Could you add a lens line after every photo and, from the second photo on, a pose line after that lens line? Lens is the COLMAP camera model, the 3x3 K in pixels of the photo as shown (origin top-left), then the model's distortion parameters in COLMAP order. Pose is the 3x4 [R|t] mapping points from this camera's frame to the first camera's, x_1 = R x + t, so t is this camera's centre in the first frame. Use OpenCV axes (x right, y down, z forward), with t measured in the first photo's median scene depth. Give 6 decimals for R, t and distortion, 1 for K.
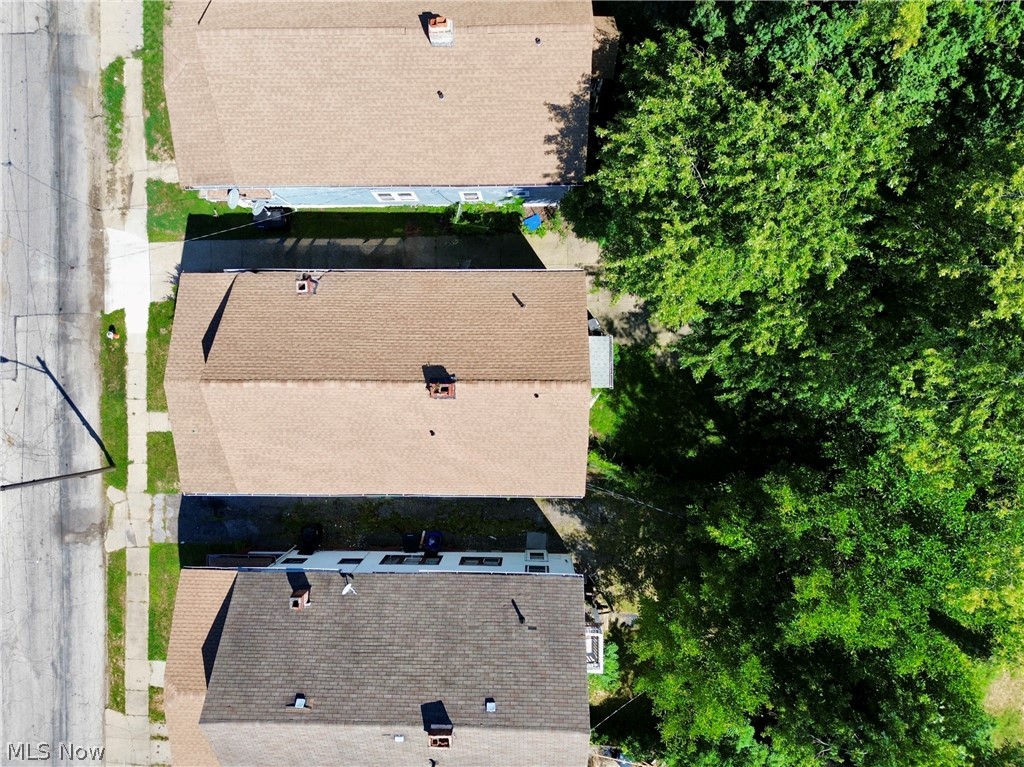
lens RADIAL K [[751.0, 0, 510.1], [0, 751.0, 367.2], [0, 0, 1]] dist [0.026228, -0.000832]
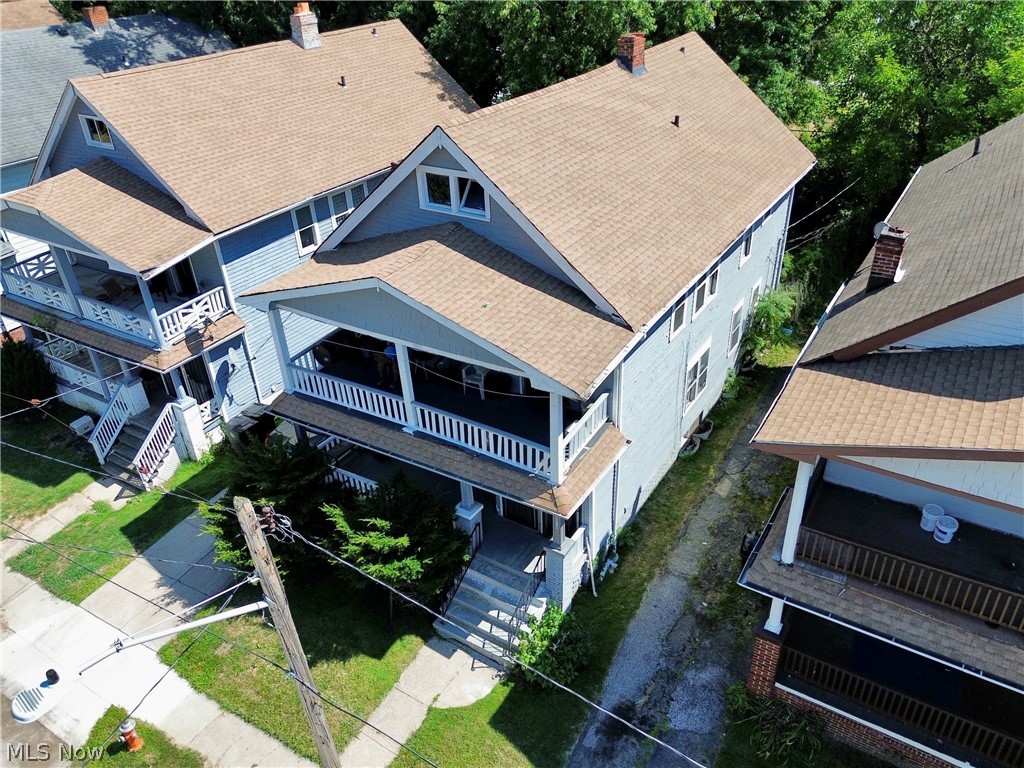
lens RADIAL K [[766.7, 0, 518.7], [0, 766.7, 406.6], [0, 0, 1]] dist [0.018754, -0.002628]
pose [[0.524391, -0.439941, 0.729017, -0.634052], [0.851246, 0.250907, -0.460896, 0.279345], [0.019851, 0.862263, 0.506071, 0.634062]]
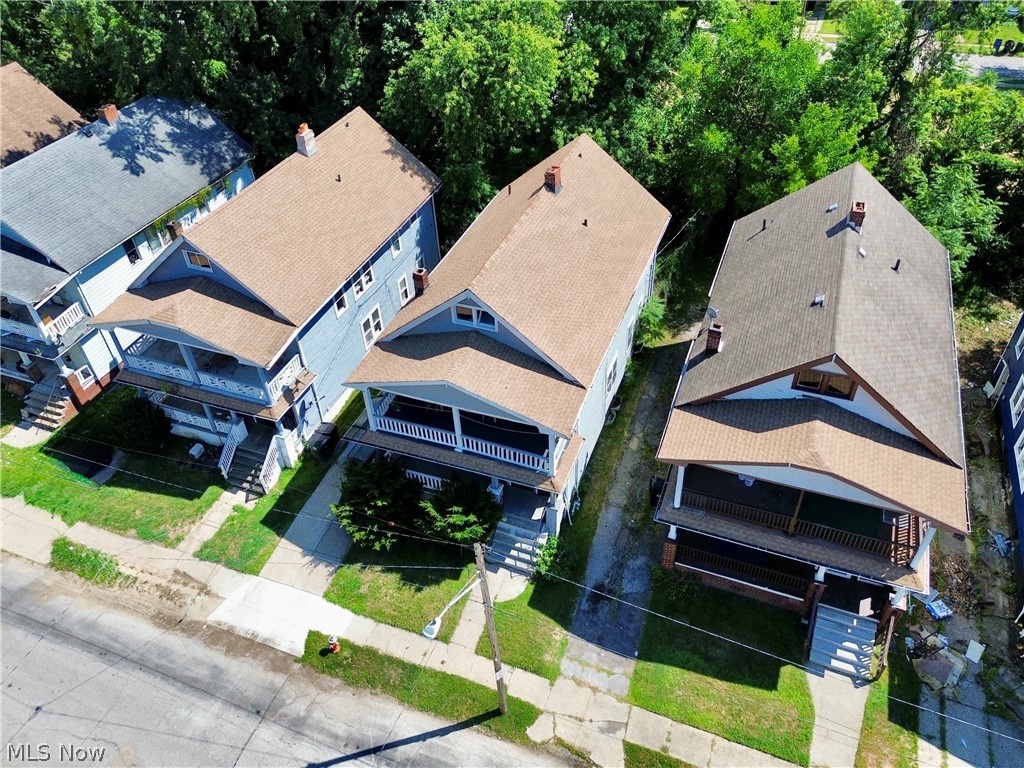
lens RADIAL K [[751.0, 0, 510.1], [0, 751.0, 367.7], [0, 0, 1]] dist [0.026228, -0.000832]
pose [[0.362729, -0.574371, 0.733843, -0.835123], [0.931249, 0.194112, -0.308376, 0.285474], [0.034675, 0.795247, 0.605293, 0.349155]]
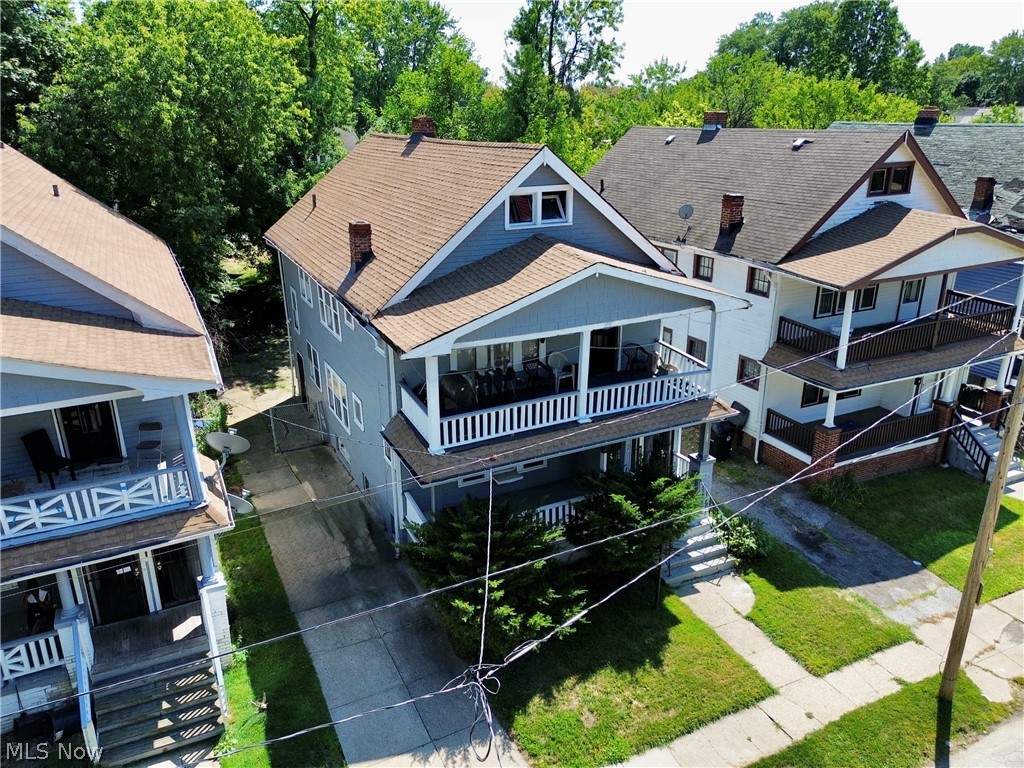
lens RADIAL K [[757.0, 0, 511.7], [0, 757.0, 395.1], [0, 0, 1]] dist [0.030497, 0.000998]
pose [[-0.436682, -0.270025, 0.858135, -0.726589], [0.898915, -0.168624, 0.404374, -0.211611], [0.035511, 0.947973, 0.316364, 0.706999]]
